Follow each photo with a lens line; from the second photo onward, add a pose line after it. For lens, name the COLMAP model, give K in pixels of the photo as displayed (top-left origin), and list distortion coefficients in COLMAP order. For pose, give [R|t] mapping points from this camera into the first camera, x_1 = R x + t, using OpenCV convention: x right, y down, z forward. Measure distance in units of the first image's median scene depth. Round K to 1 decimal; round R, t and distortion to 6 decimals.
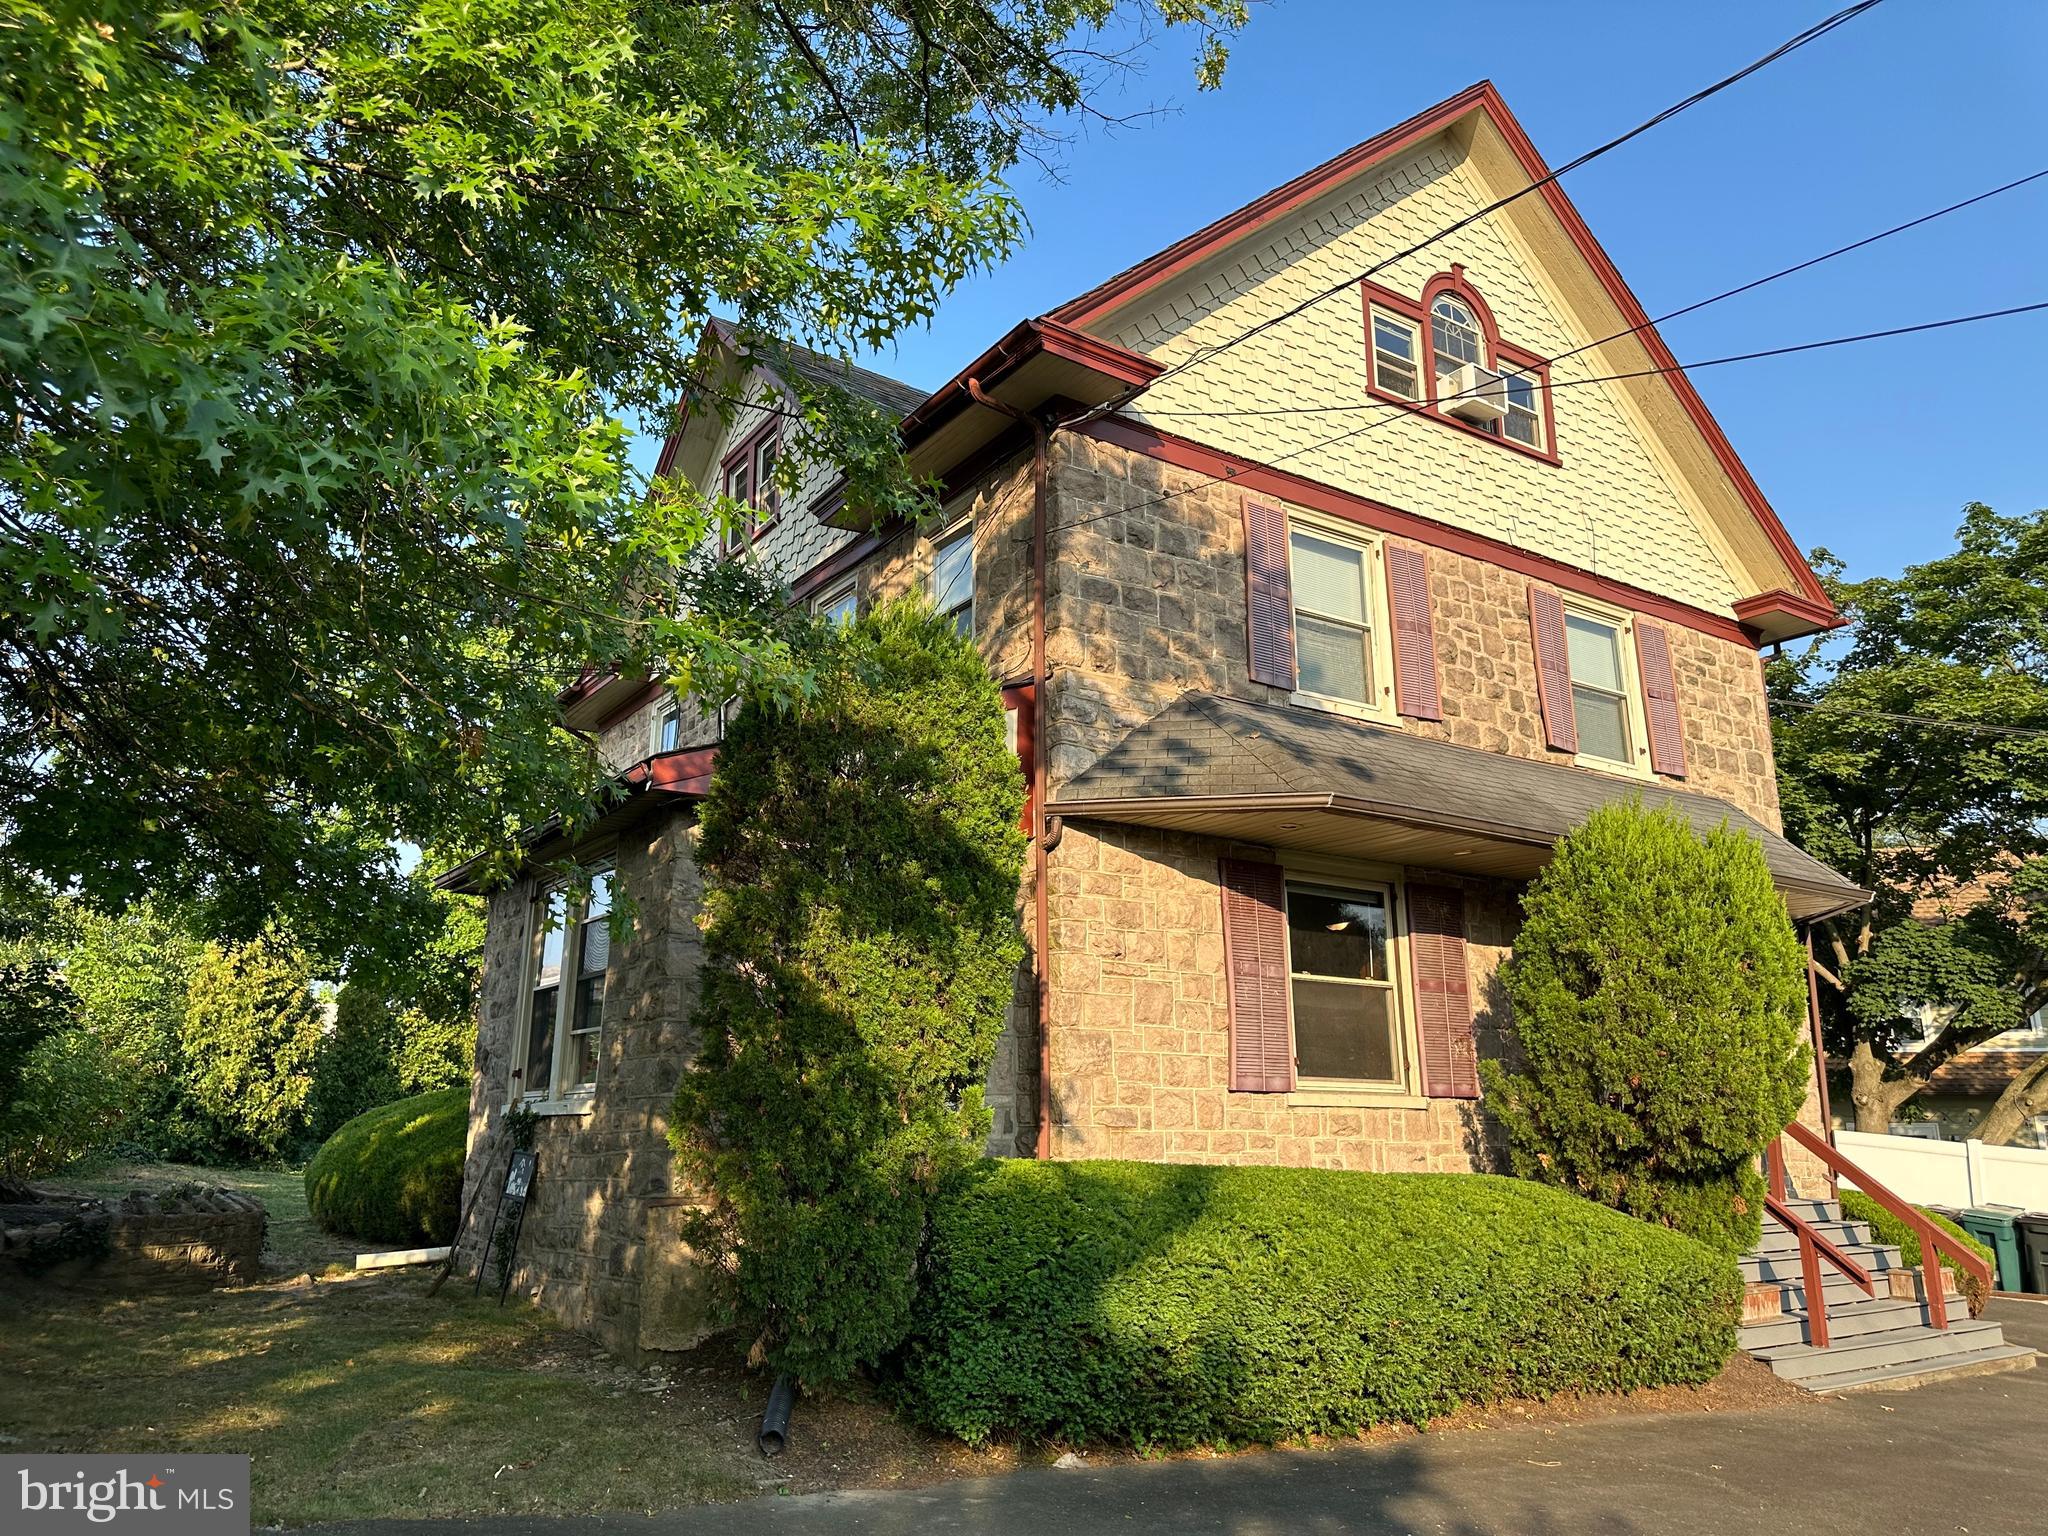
lens RADIAL K [[1452.4, 0, 1024.0], [0, 1452.4, 768.0], [0, 0, 1]] dist [0.183955, -0.422776]
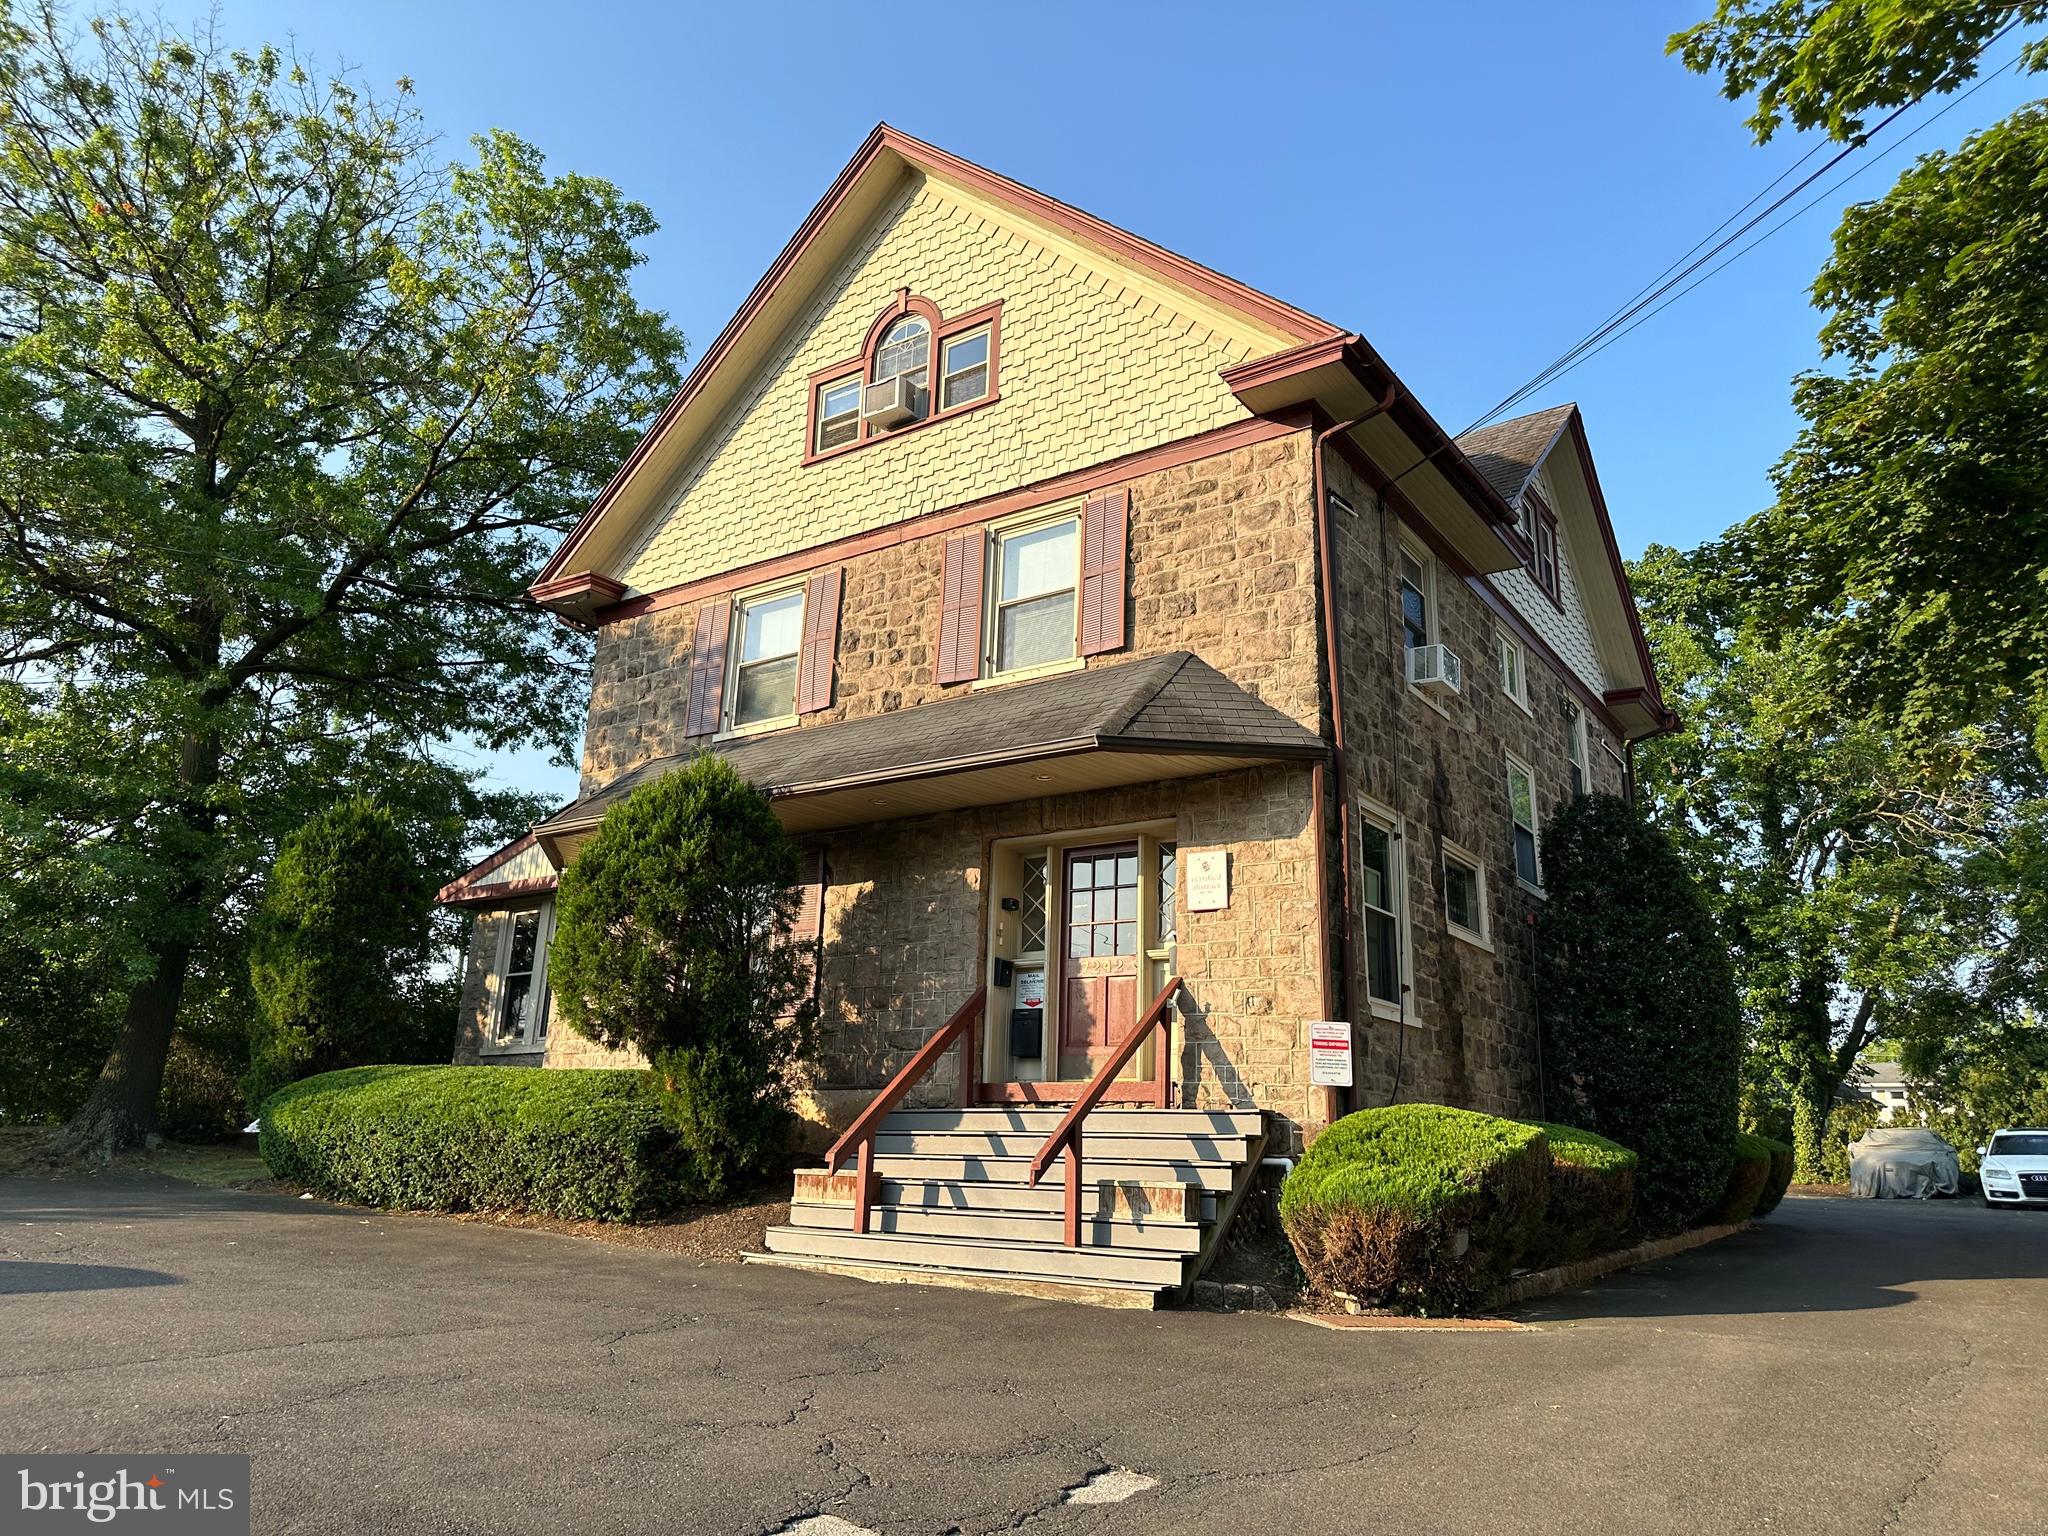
lens RADIAL K [[1452.4, 0, 1024.0], [0, 1452.4, 768.0], [0, 0, 1]] dist [0.183955, -0.422776]
pose [[0.354491, -0.243639, -0.902760, 1.361029], [0.195359, 0.963449, -0.183305, 0.257617], [0.914424, -0.111383, 0.389131, 0.657876]]
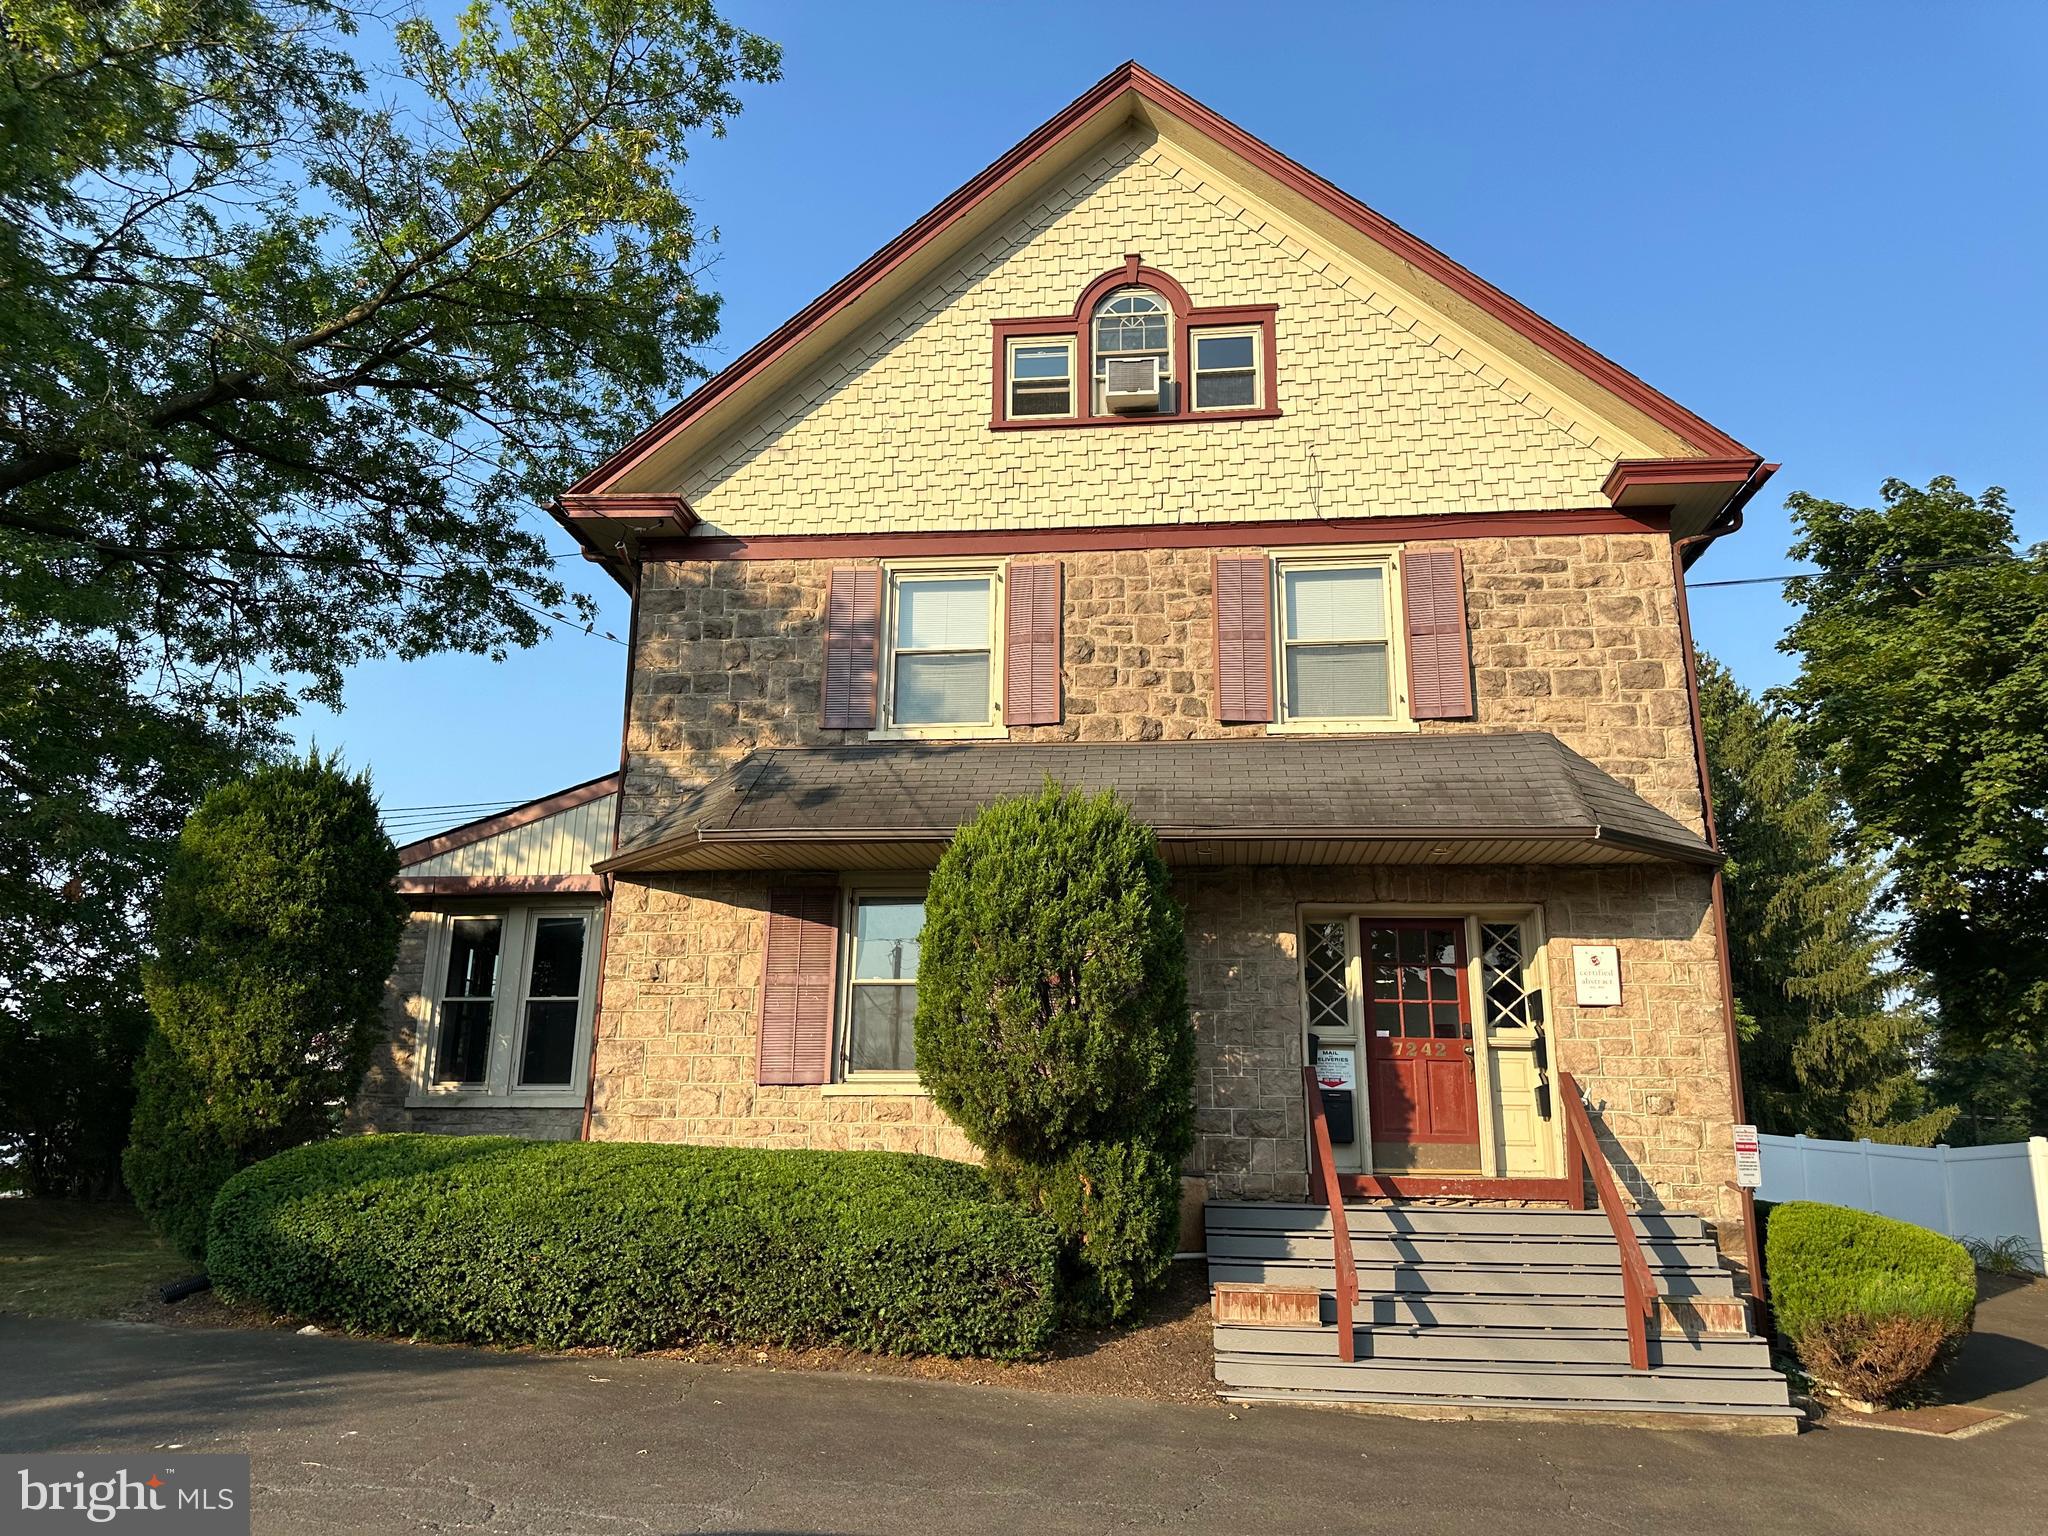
lens RADIAL K [[1452.9, 0, 1027.8], [0, 1452.9, 781.0], [0, 0, 1]] dist [0.177256, -0.367558]
pose [[0.767154, -0.152002, -0.623194, 0.874563], [0.143292, 0.987577, -0.064486, 0.069486], [0.625254, -0.039828, 0.779404, 0.180387]]
